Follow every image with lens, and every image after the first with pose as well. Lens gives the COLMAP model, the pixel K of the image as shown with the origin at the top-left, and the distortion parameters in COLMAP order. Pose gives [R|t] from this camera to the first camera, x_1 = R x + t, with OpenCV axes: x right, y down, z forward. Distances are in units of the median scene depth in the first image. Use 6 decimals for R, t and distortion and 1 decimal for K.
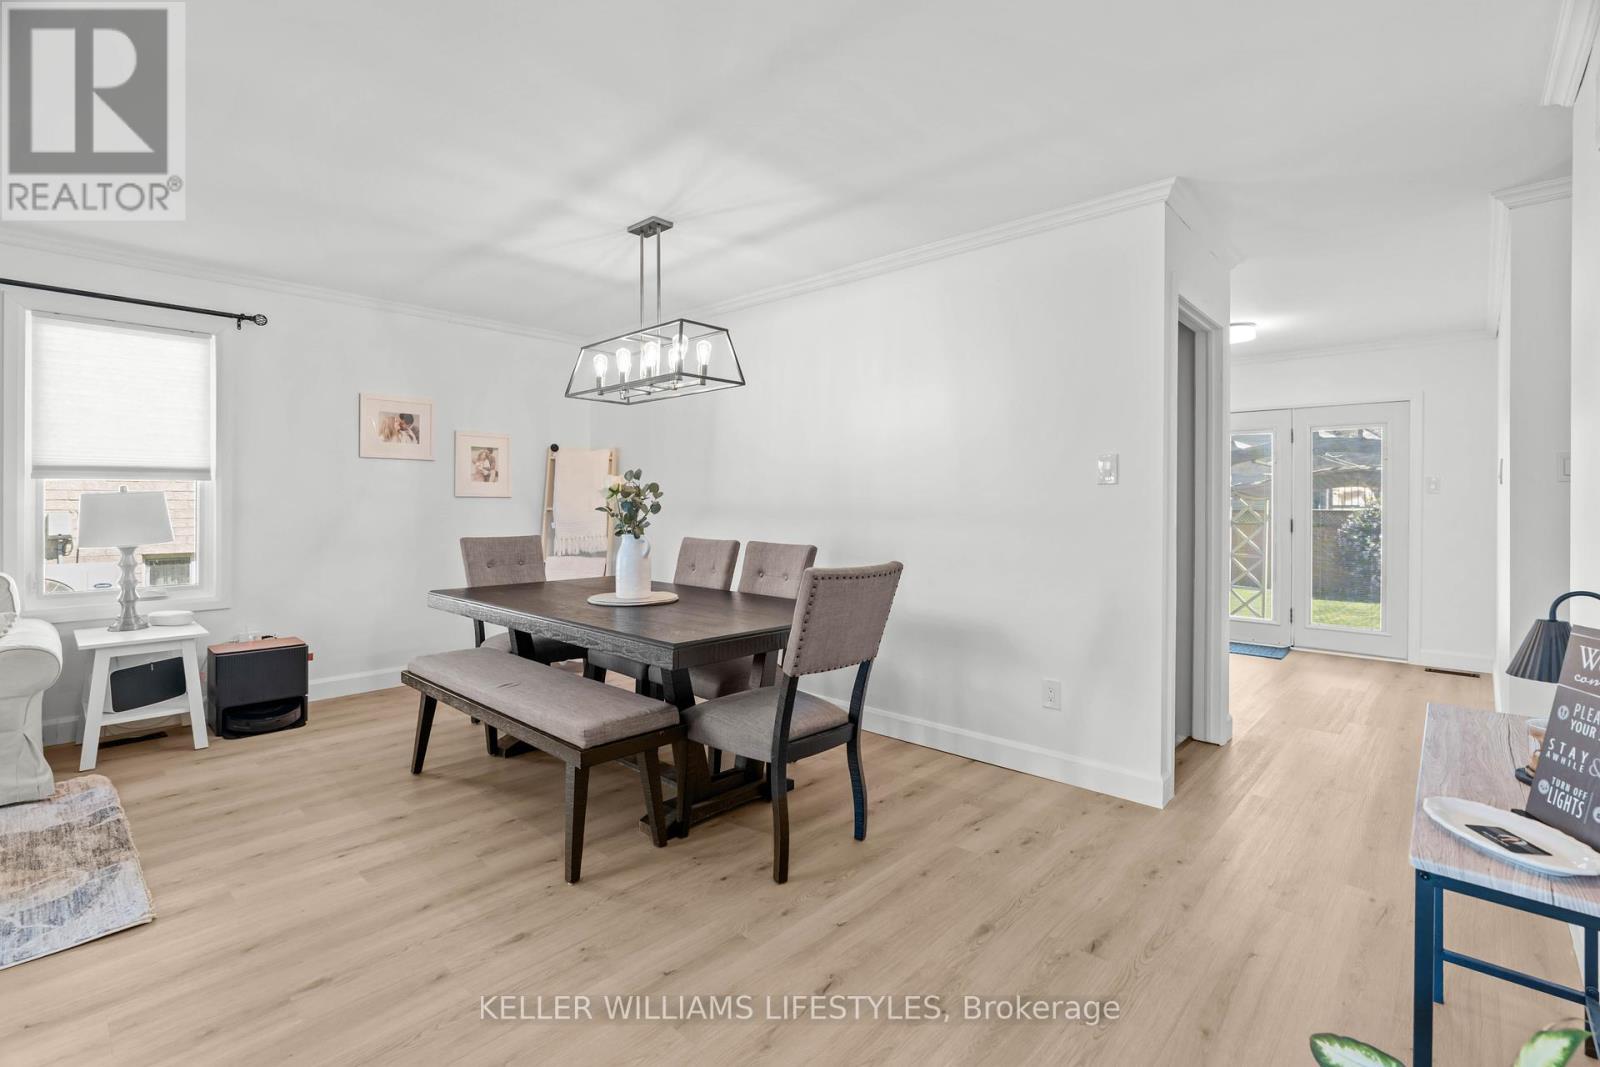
lens RADIAL K [[729.0, 0, 790.5], [0, 729.0, 502.5], [0, 0, 1]] dist [-0.003485, -0.000002]
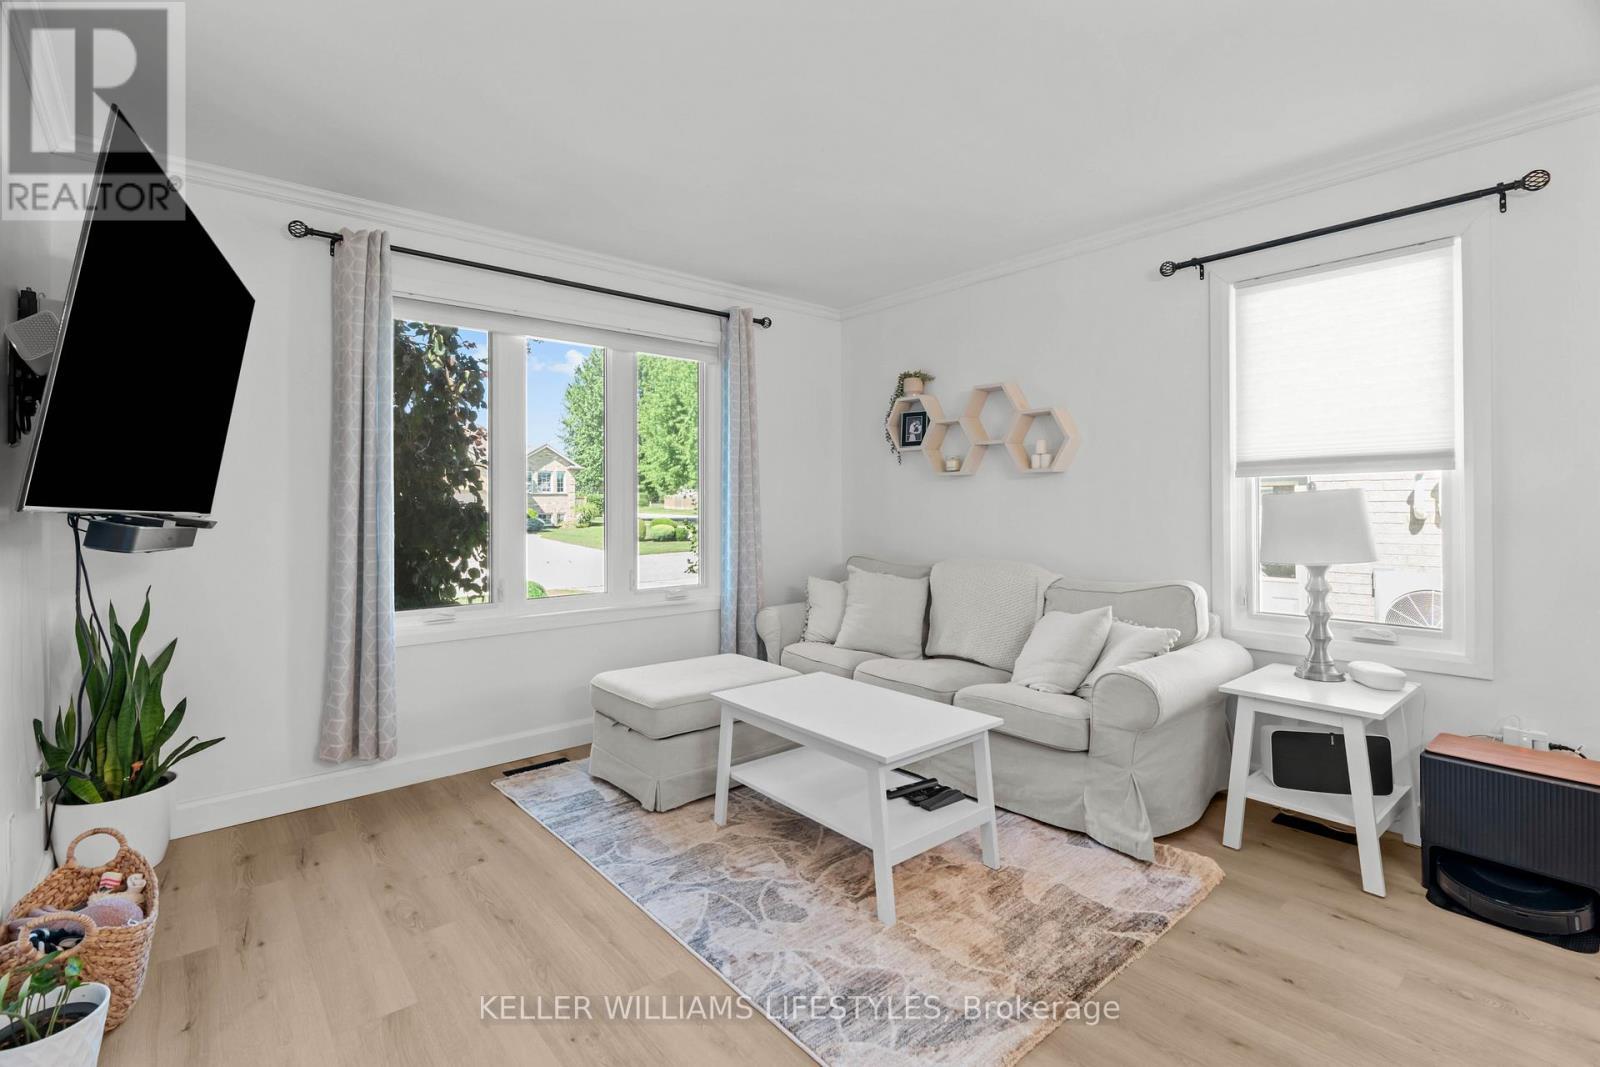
lens RADIAL K [[729.0, 0, 790.5], [0, 729.0, 502.5], [0, 0, 1]] dist [-0.003485, -0.000002]
pose [[-0.113906, -0.007340, -0.993464, -0.123952], [0.003809, 0.999962, -0.007825, 0.001289], [0.993484, -0.004676, -0.113874, 0.573476]]
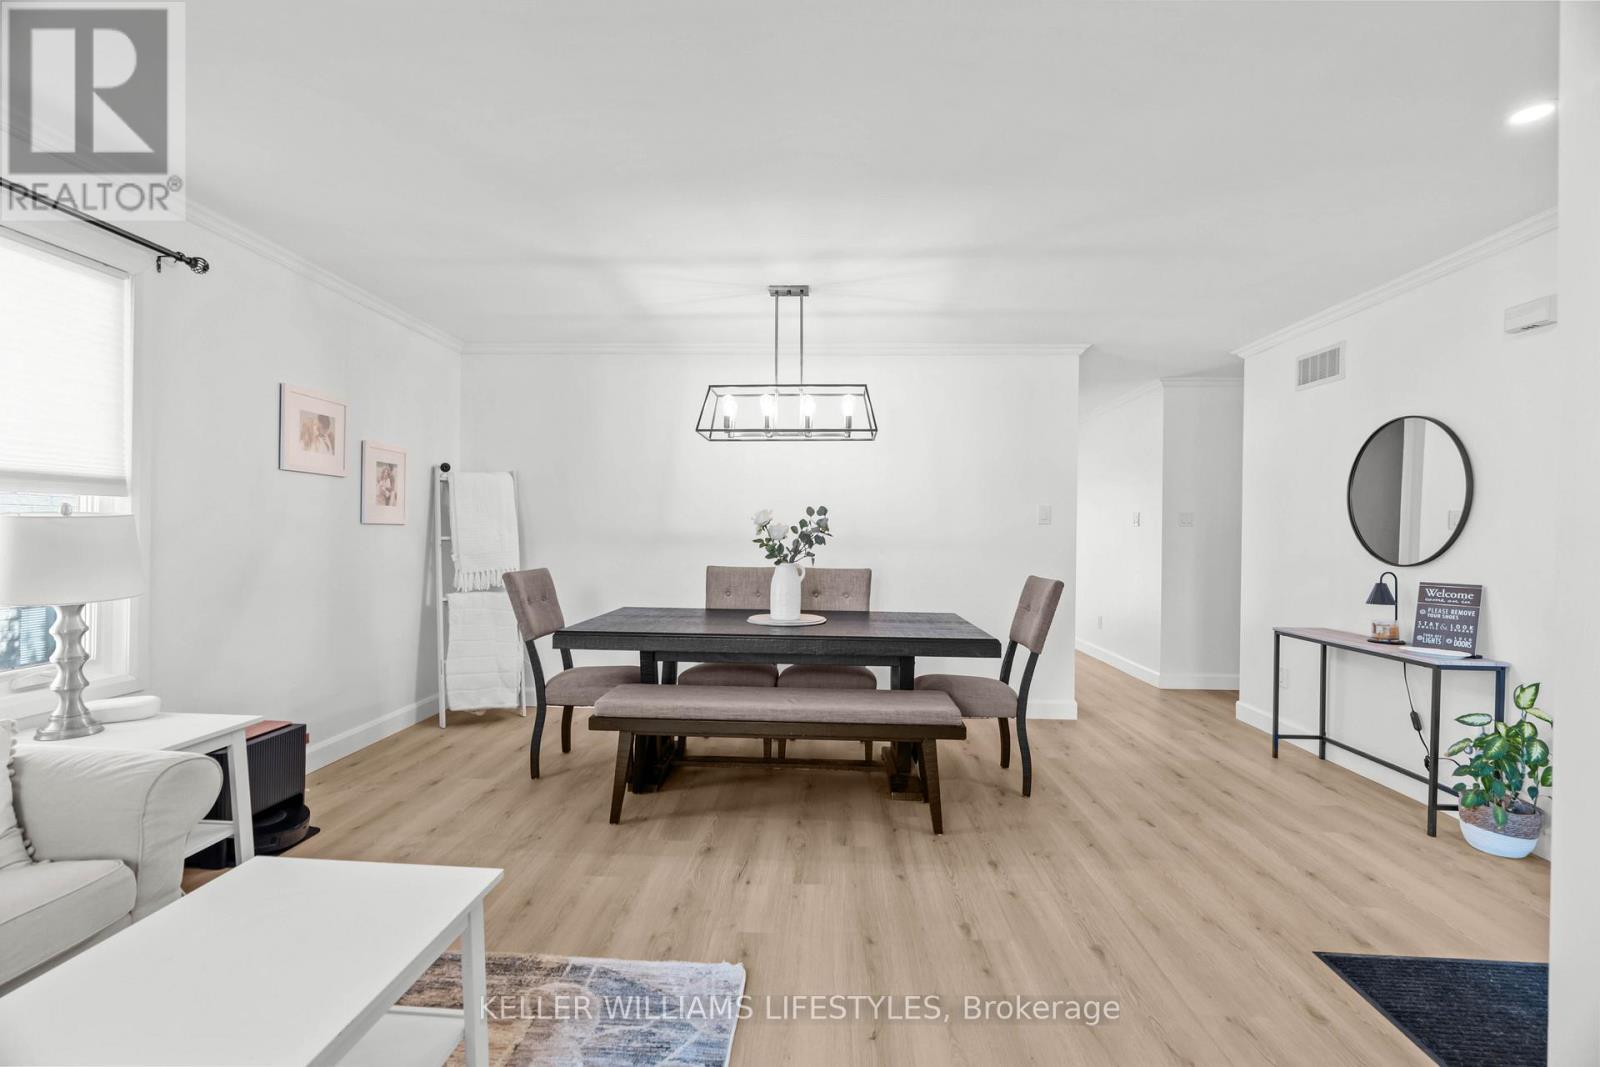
lens RADIAL K [[709.5, 0, 800.0], [0, 709.5, 533.5], [0, 0, 1]] dist [-0.000189, -0.000168]
pose [[0.762719, 0.004030, 0.646718, -0.855556], [-0.008272, 0.999960, 0.003525, -0.005225], [-0.646677, -0.008039, 0.762721, 0.140237]]
